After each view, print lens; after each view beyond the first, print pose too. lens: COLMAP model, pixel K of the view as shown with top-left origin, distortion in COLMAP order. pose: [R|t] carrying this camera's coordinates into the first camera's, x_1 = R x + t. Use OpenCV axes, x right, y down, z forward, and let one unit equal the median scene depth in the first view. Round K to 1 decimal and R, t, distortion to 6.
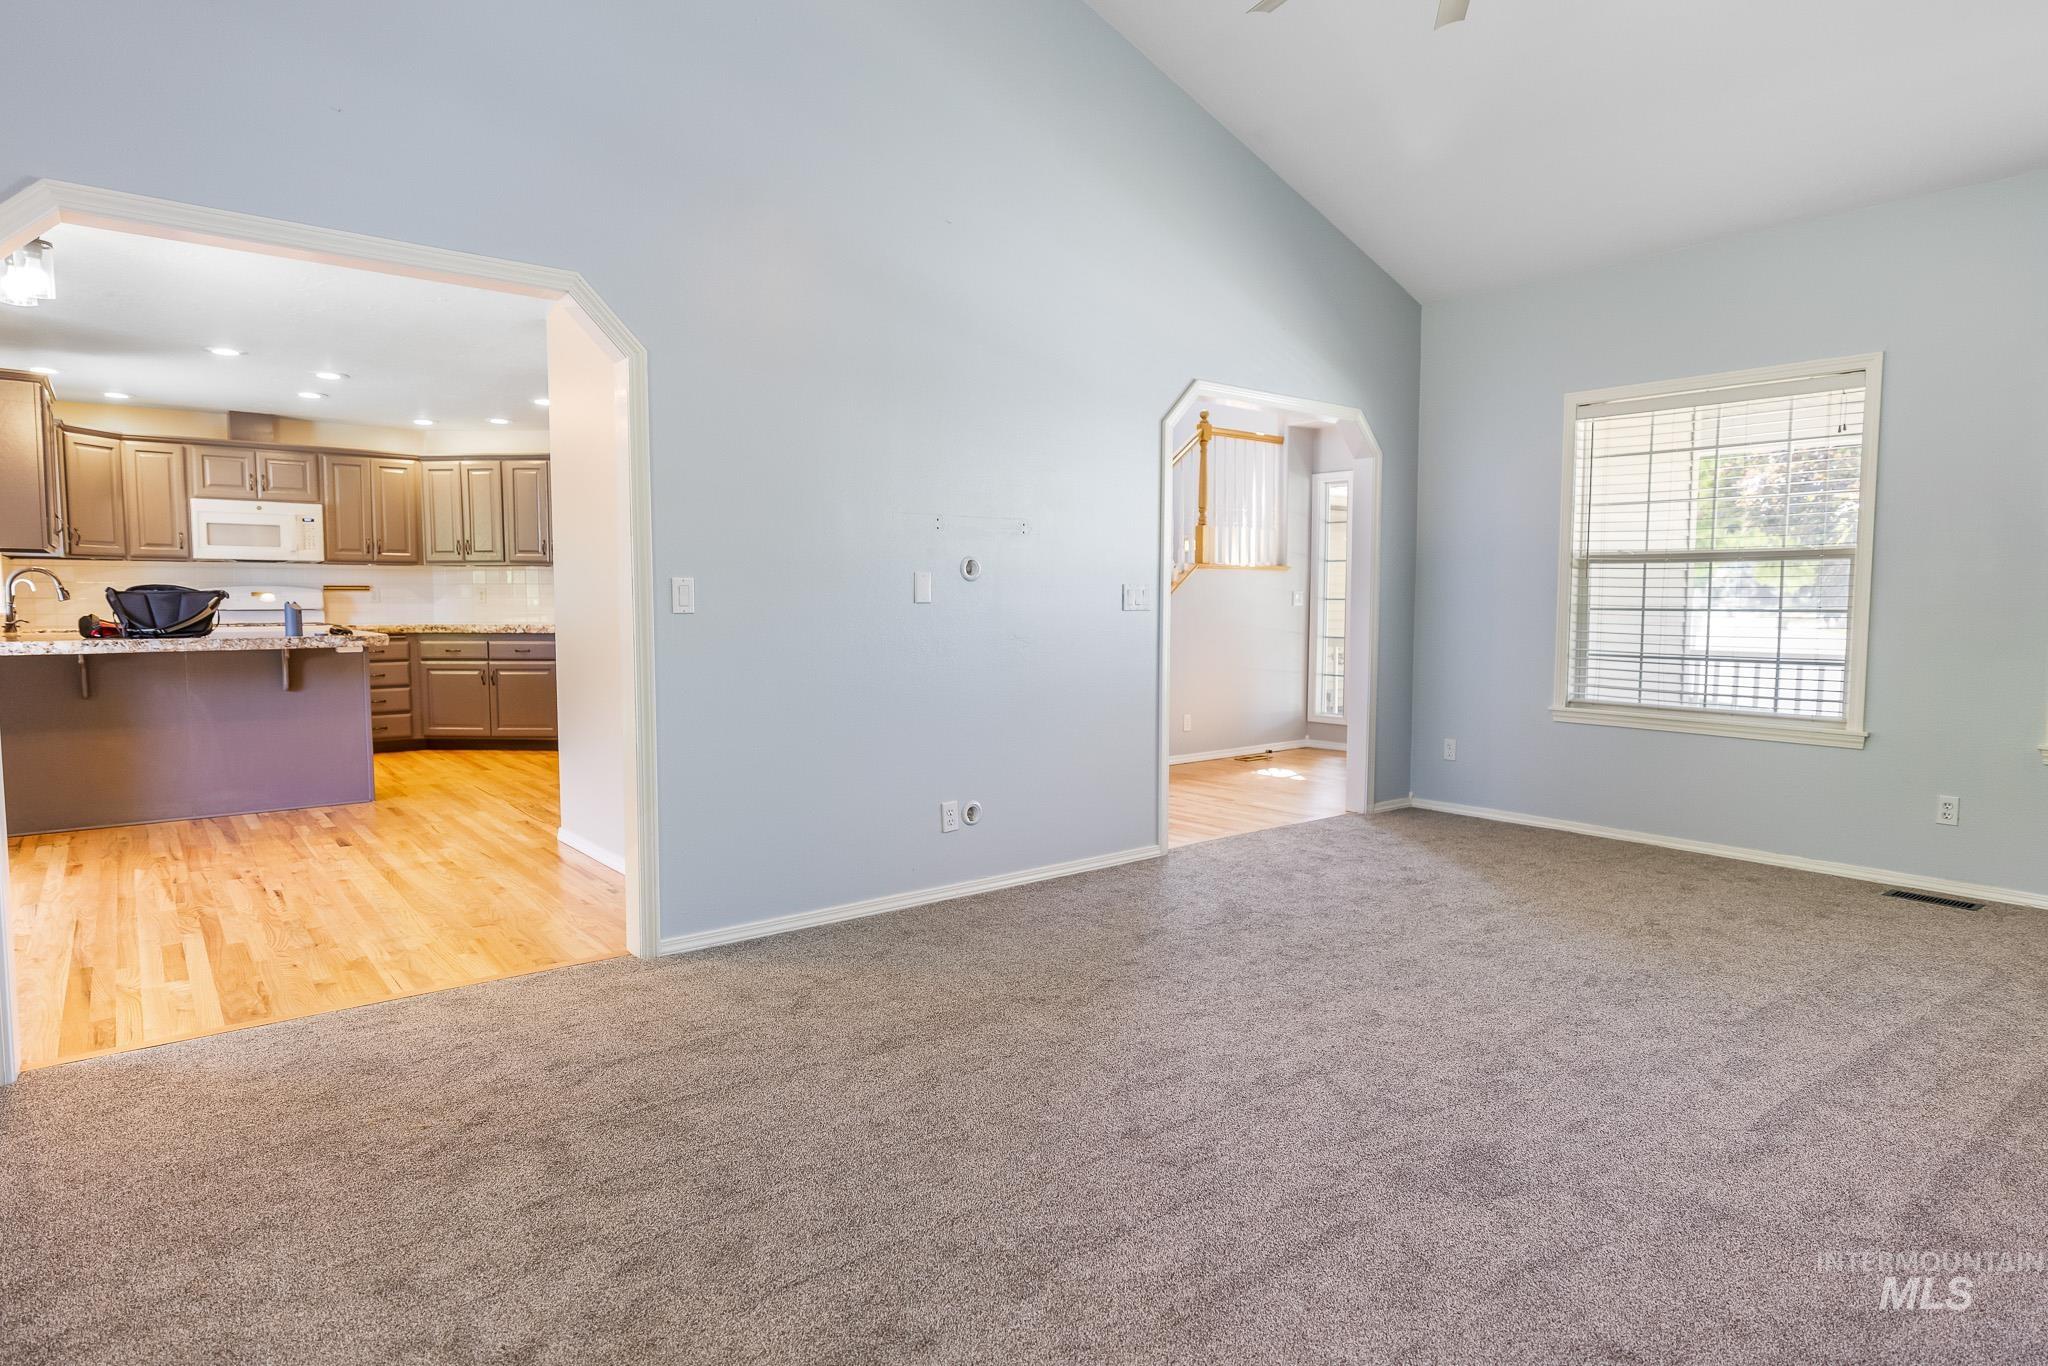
lens RADIAL K [[1077.5, 0, 1024.0], [0, 1077.5, 683.0], [0, 0, 1]] dist [-0.022113, 0.000355]
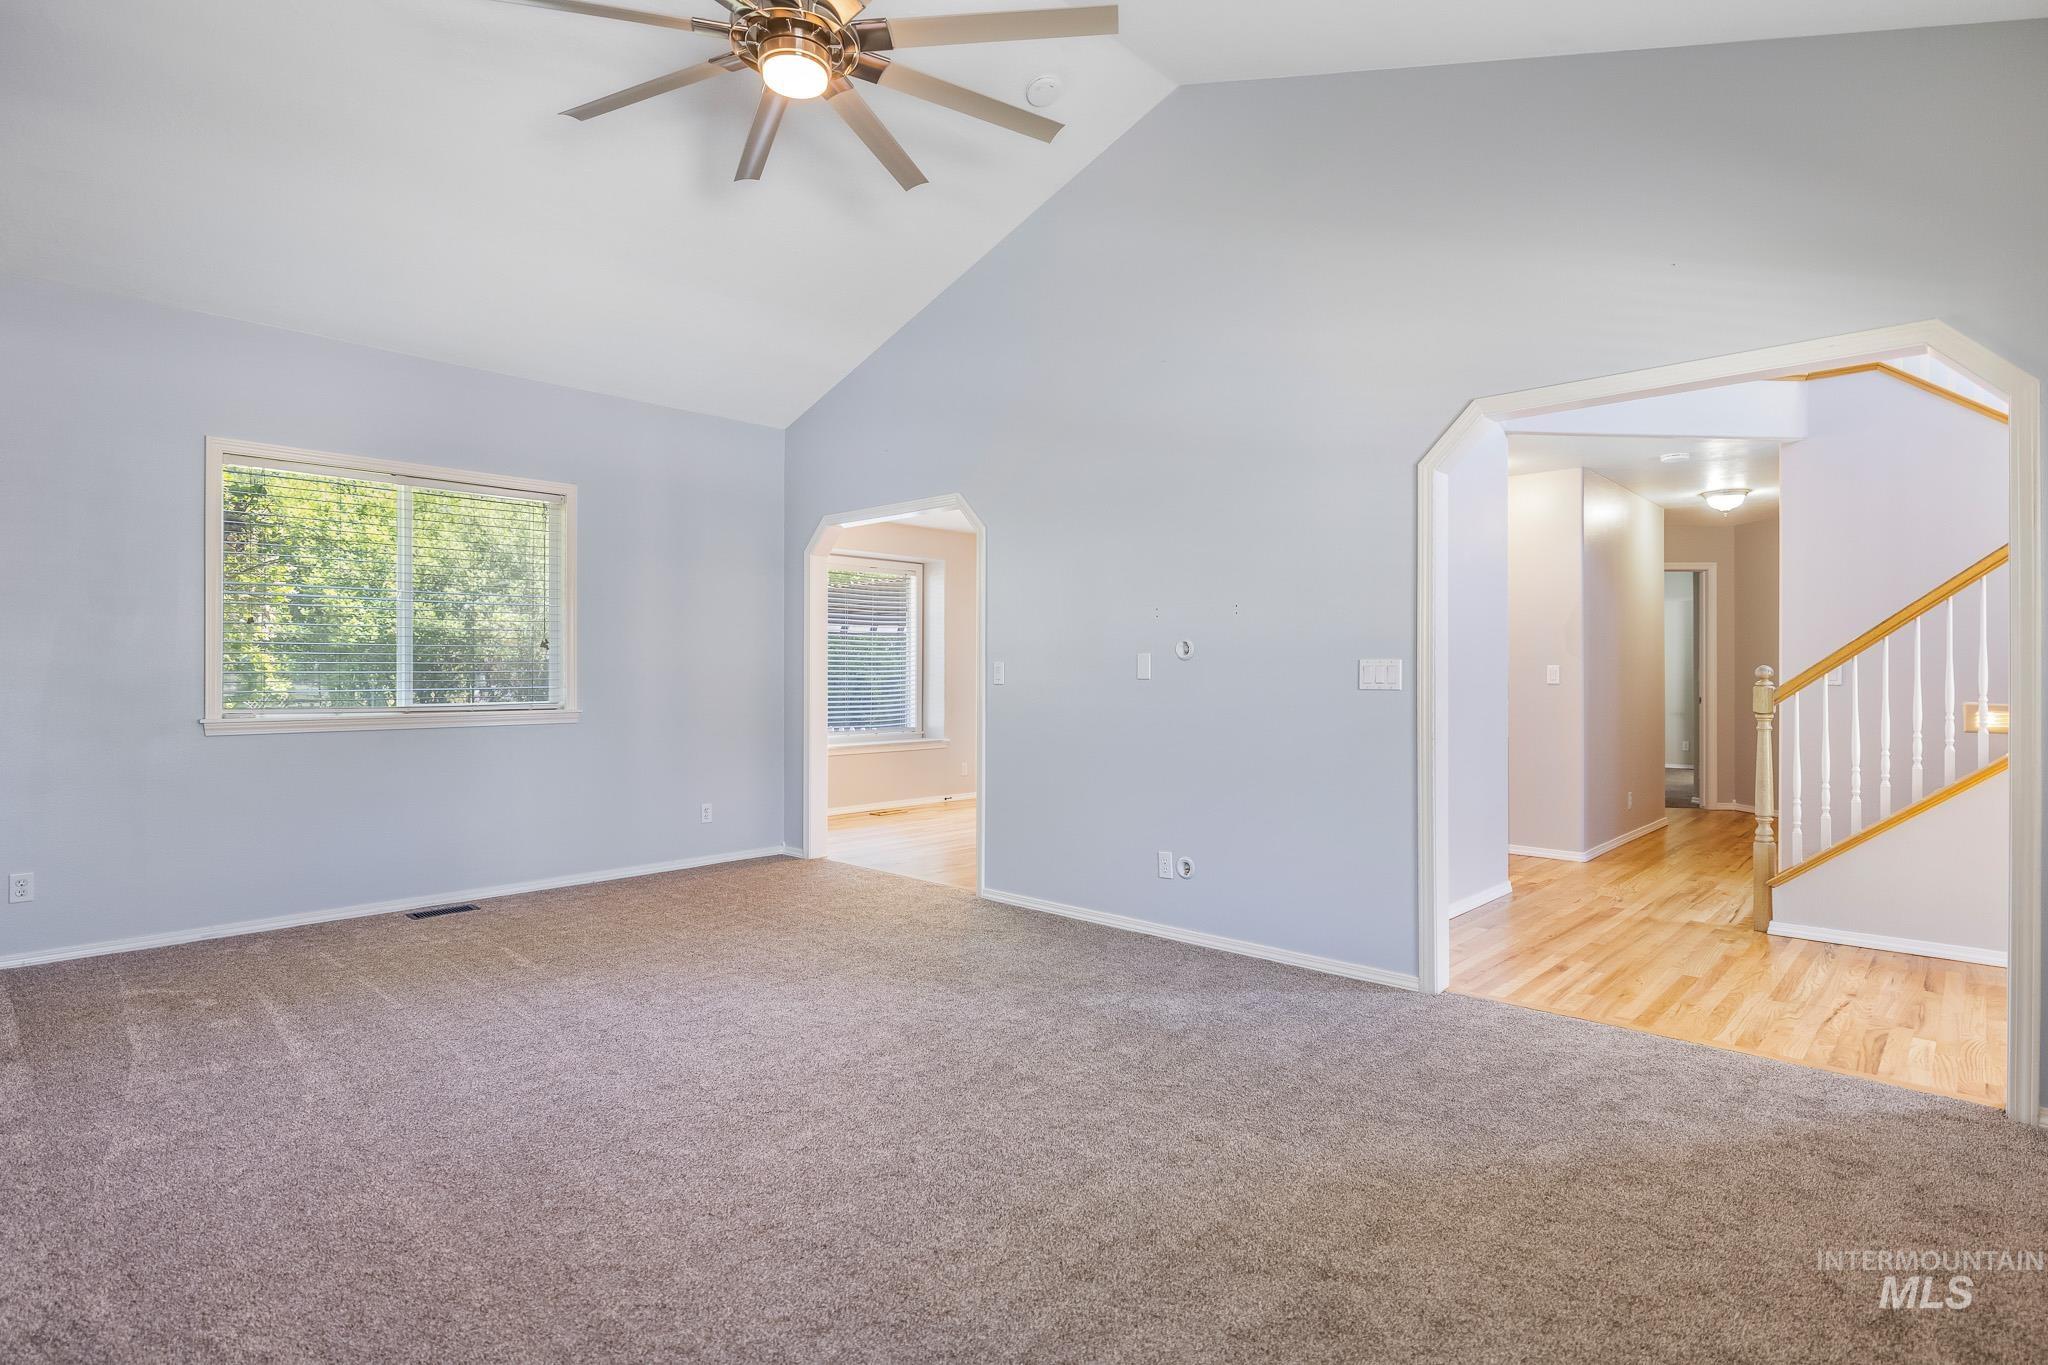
lens RADIAL K [[1077.5, 0, 1024.0], [0, 1077.5, 682.5], [0, 0, 1]] dist [-0.022113, 0.000355]
pose [[0.122112, 0.003791, -0.992509, 0.924726], [-0.077392, 0.996984, -0.005714, -0.046229], [0.989494, 0.077510, 0.122037, 0.608539]]
